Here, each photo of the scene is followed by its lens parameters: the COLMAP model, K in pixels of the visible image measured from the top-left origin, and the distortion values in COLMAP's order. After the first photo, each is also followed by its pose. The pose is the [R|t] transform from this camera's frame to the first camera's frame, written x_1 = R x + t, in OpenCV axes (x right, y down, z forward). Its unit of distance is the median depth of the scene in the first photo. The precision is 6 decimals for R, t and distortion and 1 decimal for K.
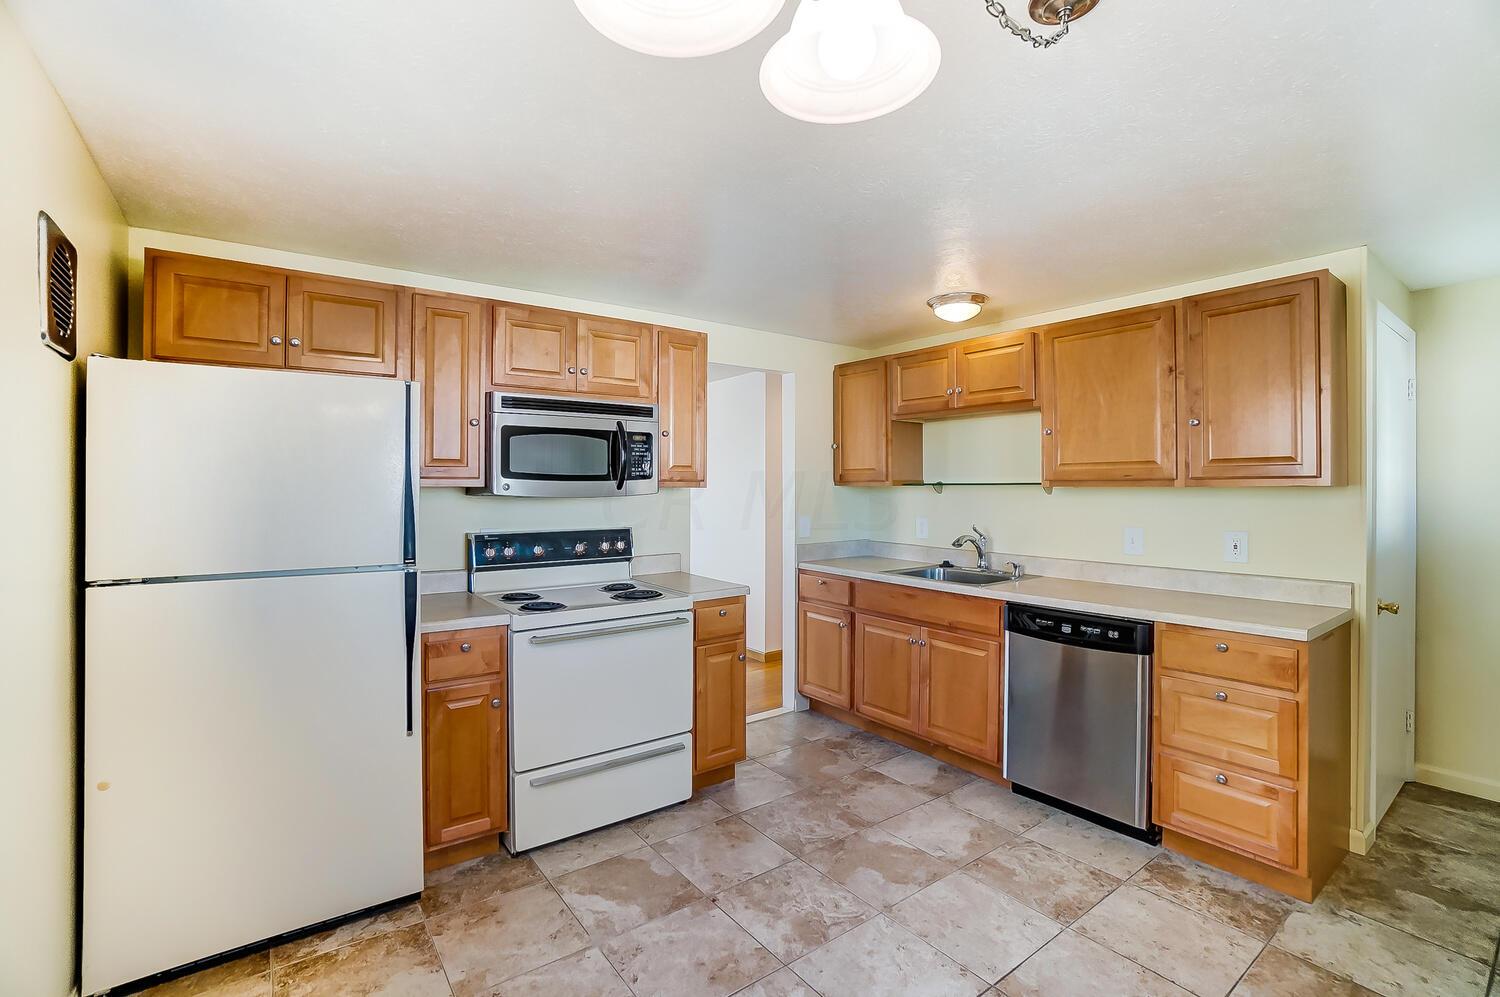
lens RADIAL K [[673.6, 0, 743.9], [0, 673.6, 481.9], [0, 0, 1]] dist [-0.009504, -0.000198]
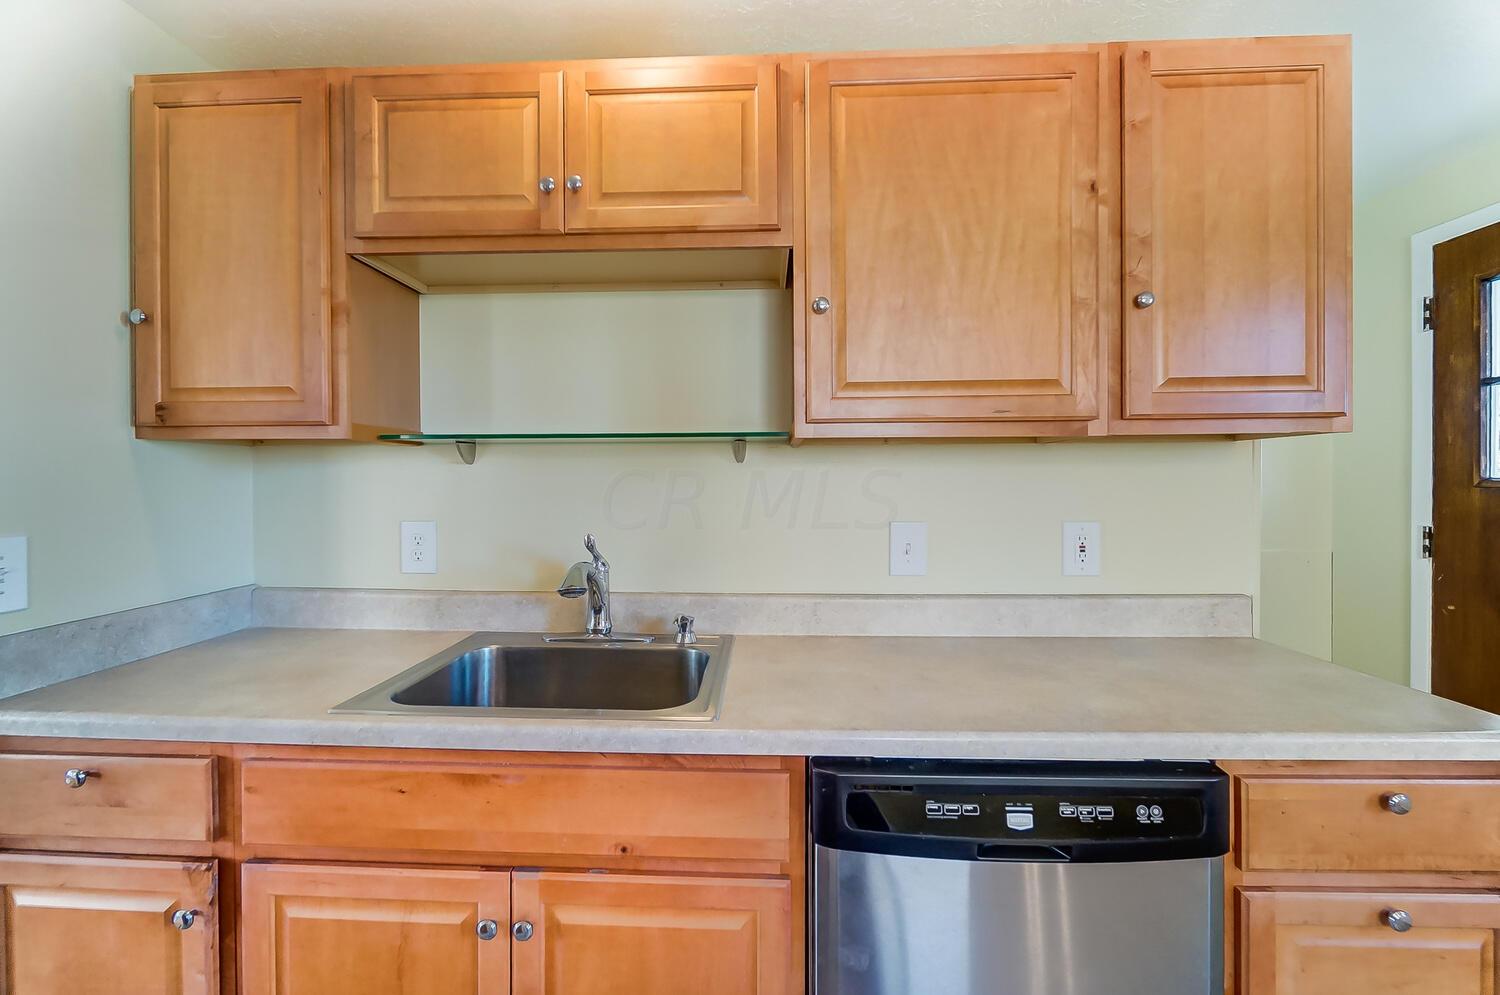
lens RADIAL K [[673.6, 0, 743.9], [0, 673.6, 480.9], [0, 0, 1]] dist [-0.009504, -0.000198]
pose [[0.633823, -0.008855, 0.773427, 0.081794], [-0.000130, 0.999933, 0.011555, 0.025159], [-0.773478, -0.007424, 0.633780, 0.650829]]
